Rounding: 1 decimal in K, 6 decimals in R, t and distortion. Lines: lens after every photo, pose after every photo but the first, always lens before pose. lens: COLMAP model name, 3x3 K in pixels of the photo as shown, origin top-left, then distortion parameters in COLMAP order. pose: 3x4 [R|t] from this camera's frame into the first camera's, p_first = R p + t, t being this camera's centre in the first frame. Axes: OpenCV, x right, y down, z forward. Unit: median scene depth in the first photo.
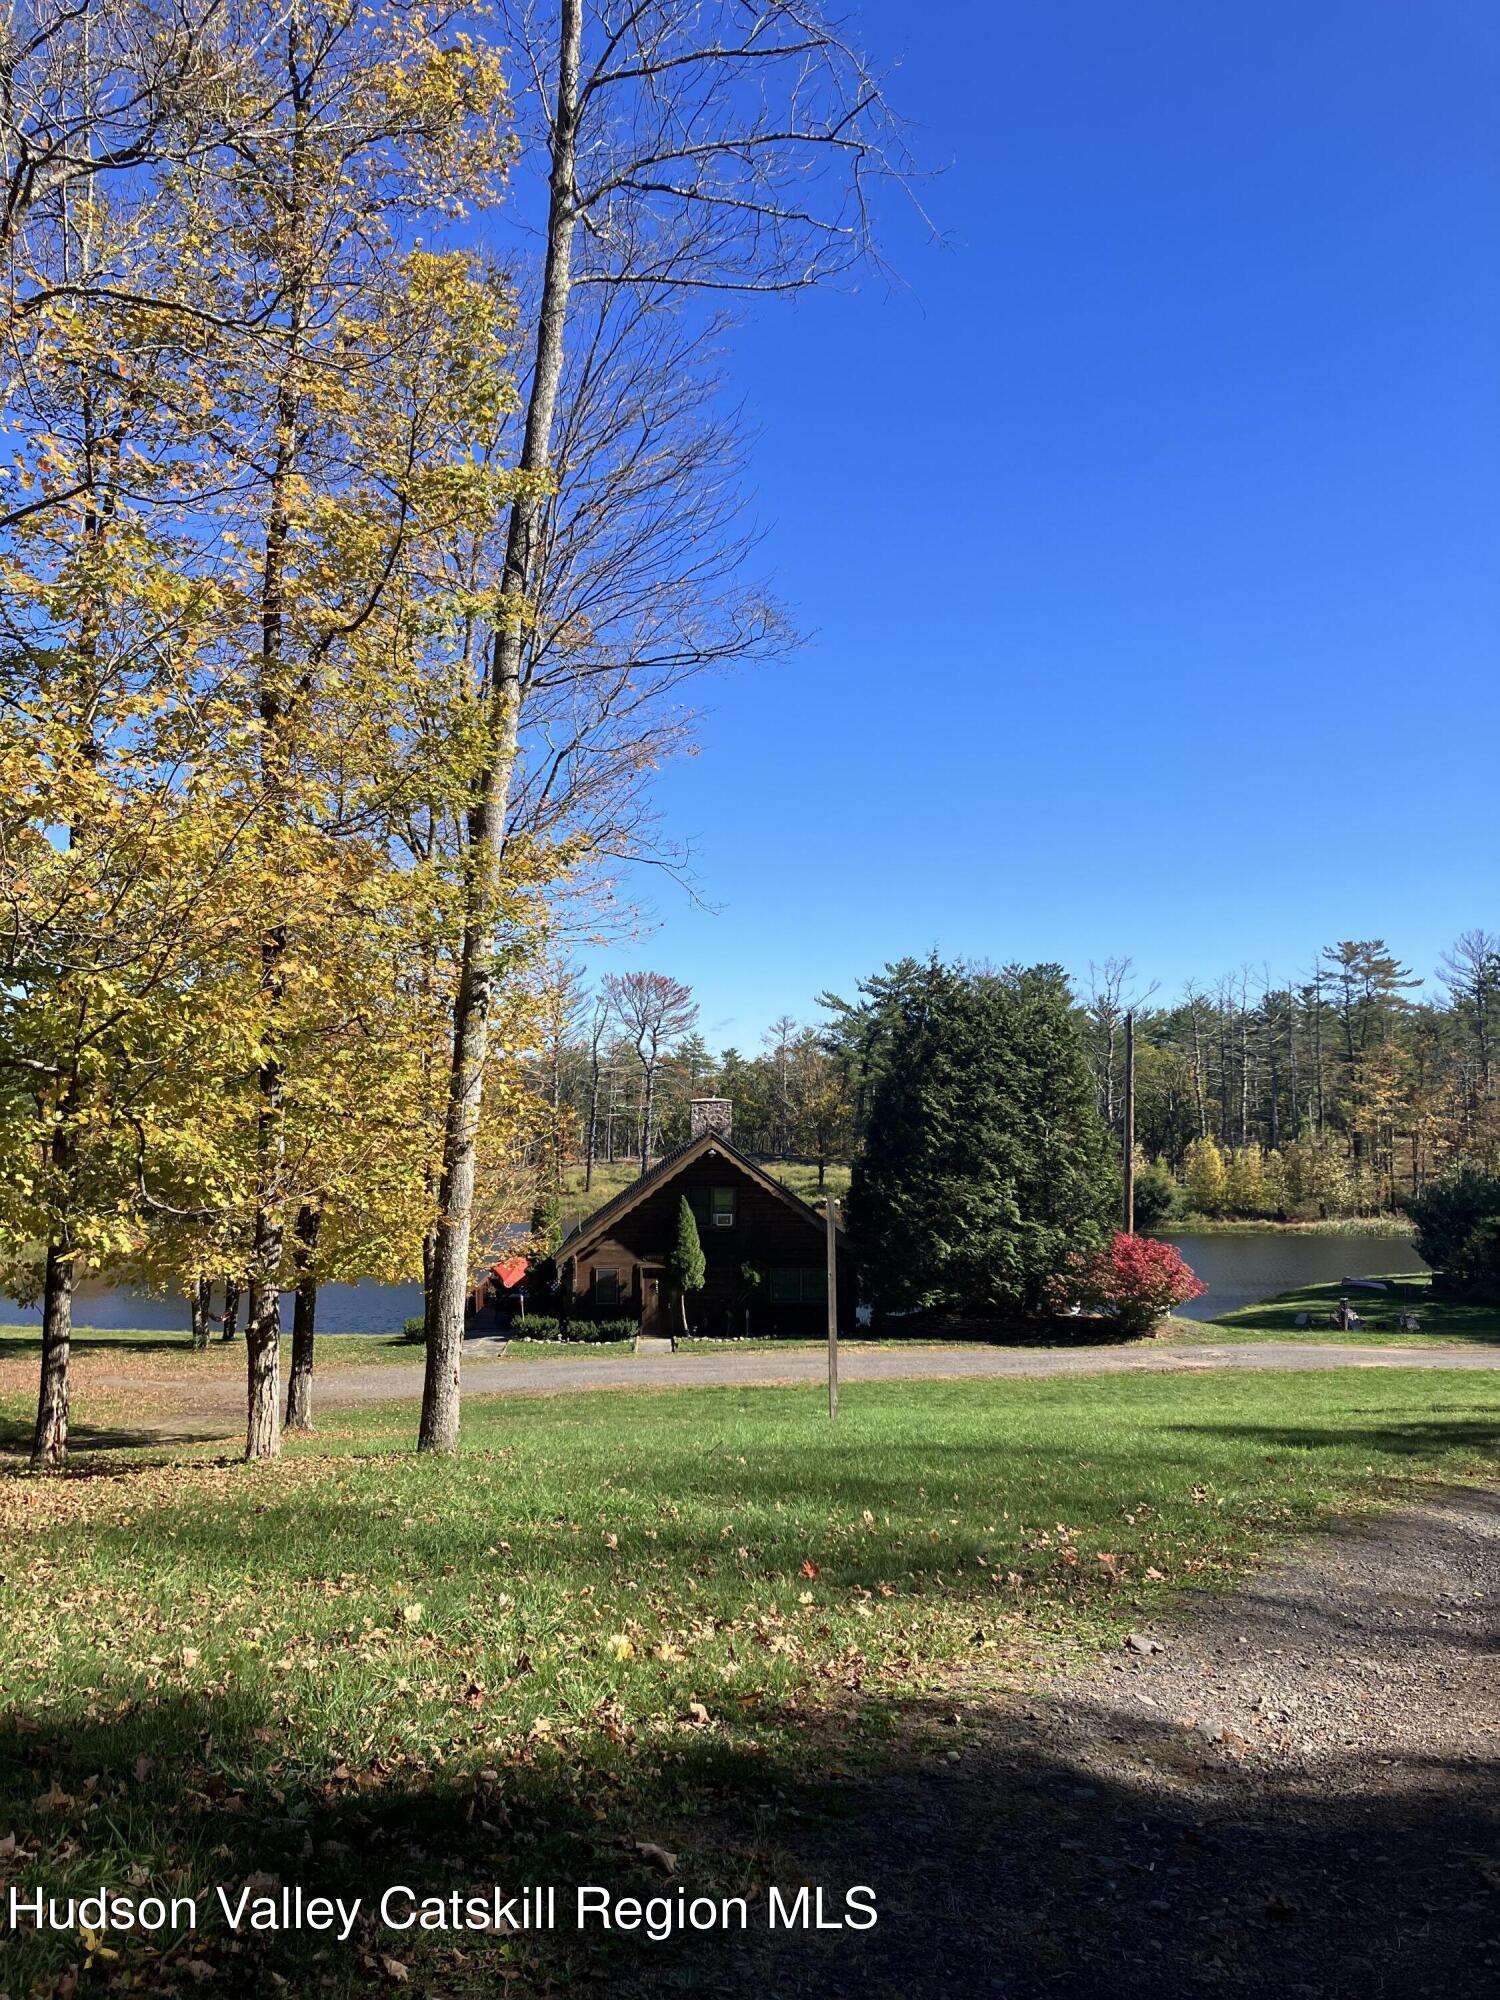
lens RADIAL K [[1639.9, 0, 750.4], [0, 1639.9, 1005.6], [0, 0, 1]] dist [0.035162, 0.002422]
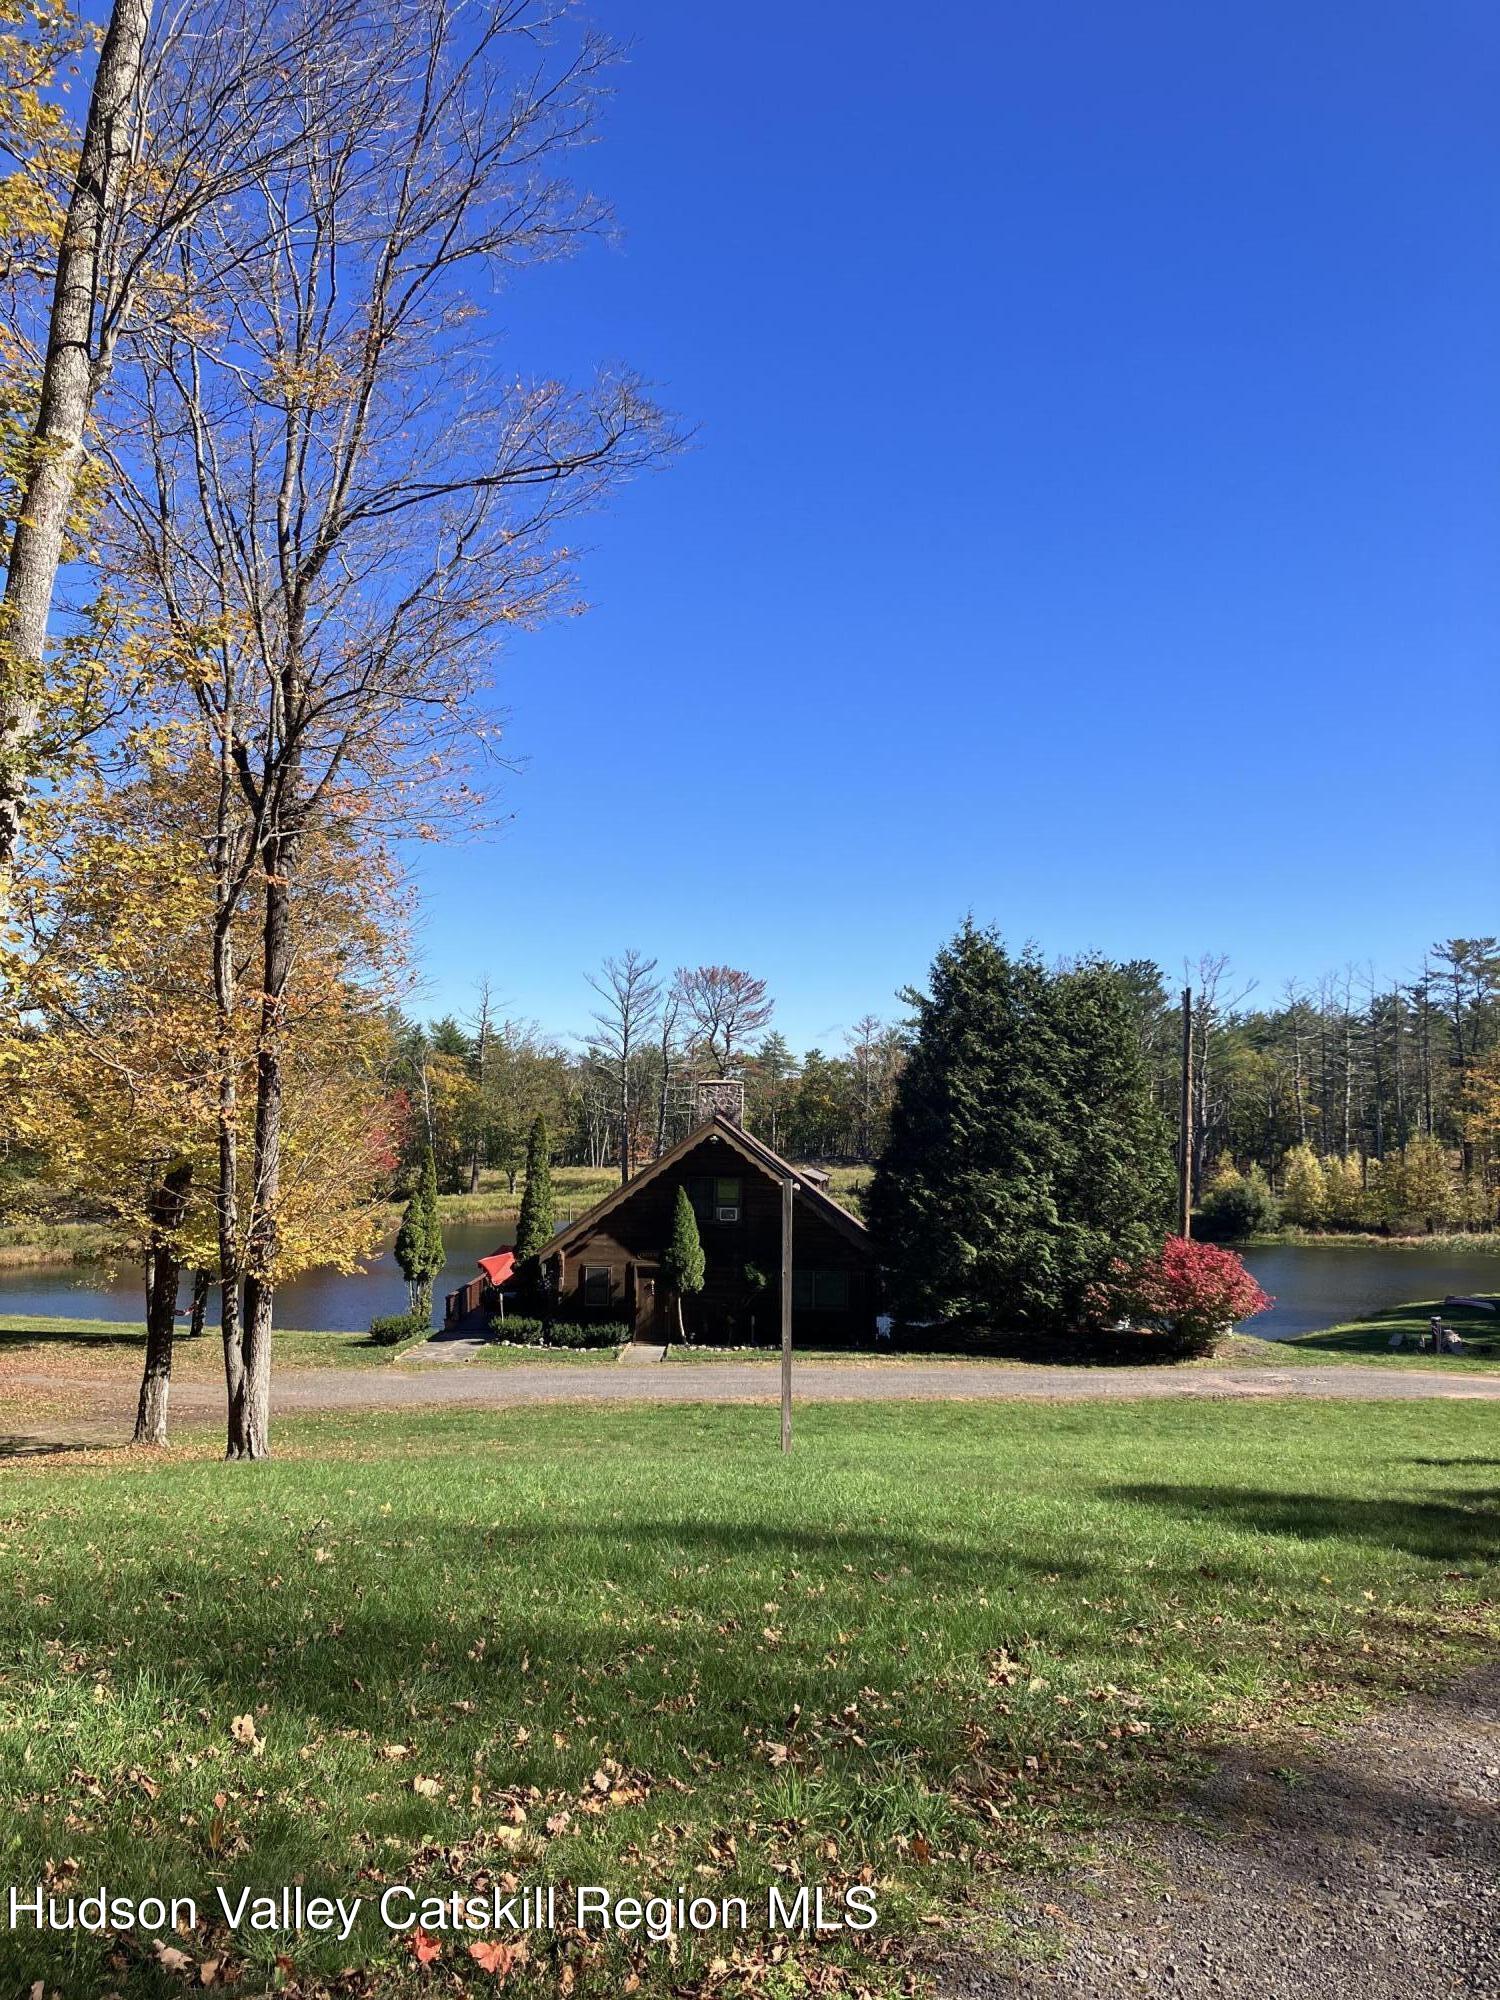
lens RADIAL K [[1639.5, 0, 749.7], [0, 1639.5, 996.5], [0, 0, 1]] dist [0.012760, 0.004013]
pose [[0.997956, 0.010788, -0.062993, 0.052238], [-0.011362, 0.999897, -0.008775, 0.019802], [0.062892, 0.009472, 0.997975, 0.109699]]
